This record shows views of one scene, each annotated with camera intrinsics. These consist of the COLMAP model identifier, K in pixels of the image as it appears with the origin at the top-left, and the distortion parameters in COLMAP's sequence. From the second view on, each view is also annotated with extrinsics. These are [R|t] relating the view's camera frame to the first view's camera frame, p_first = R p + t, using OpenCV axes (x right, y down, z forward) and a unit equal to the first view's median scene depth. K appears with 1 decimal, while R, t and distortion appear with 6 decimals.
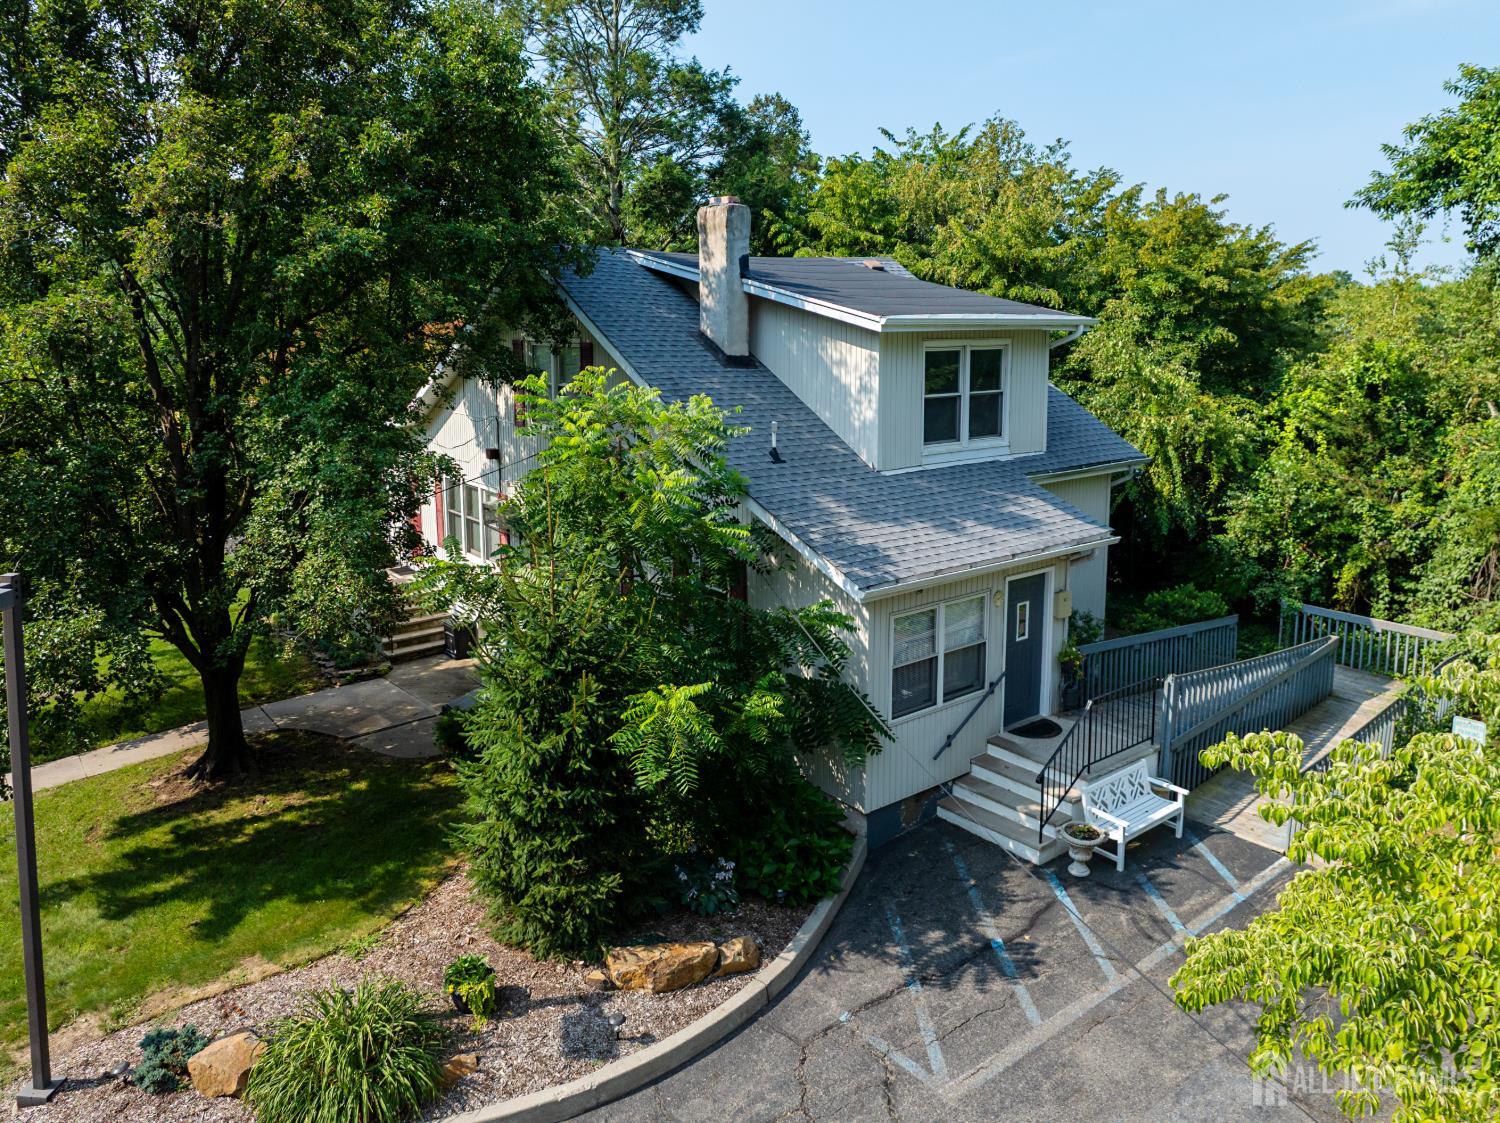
lens RADIAL K [[1067.6, 0, 756.6], [0, 1067.6, 479.6], [0, 0, 1]] dist [-0.019141, -0.010459]
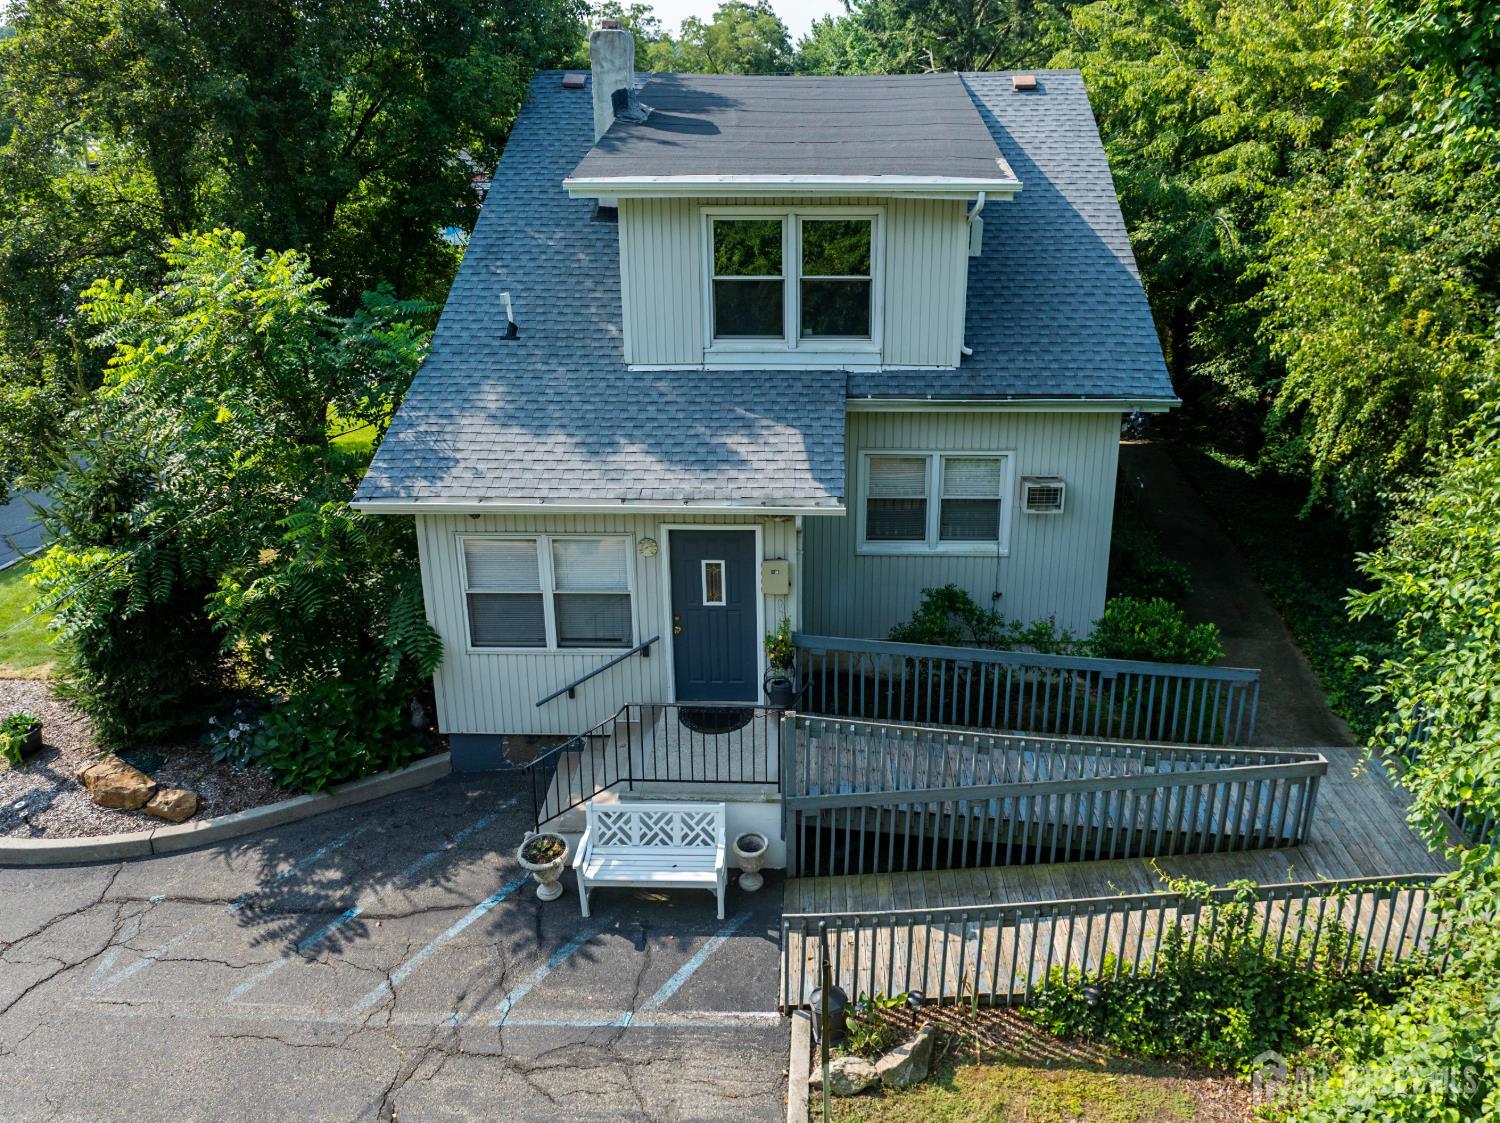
lens RADIAL K [[1064.4, 0, 763.6], [0, 1064.4, 441.6], [0, 0, 1]] dist [-0.027098, -0.003304]
pose [[0.764554, 0.194238, -0.614597, 0.666891], [-0.094625, 0.977006, 0.191062, -0.109122], [0.637576, -0.087921, 0.765354, 0.396451]]
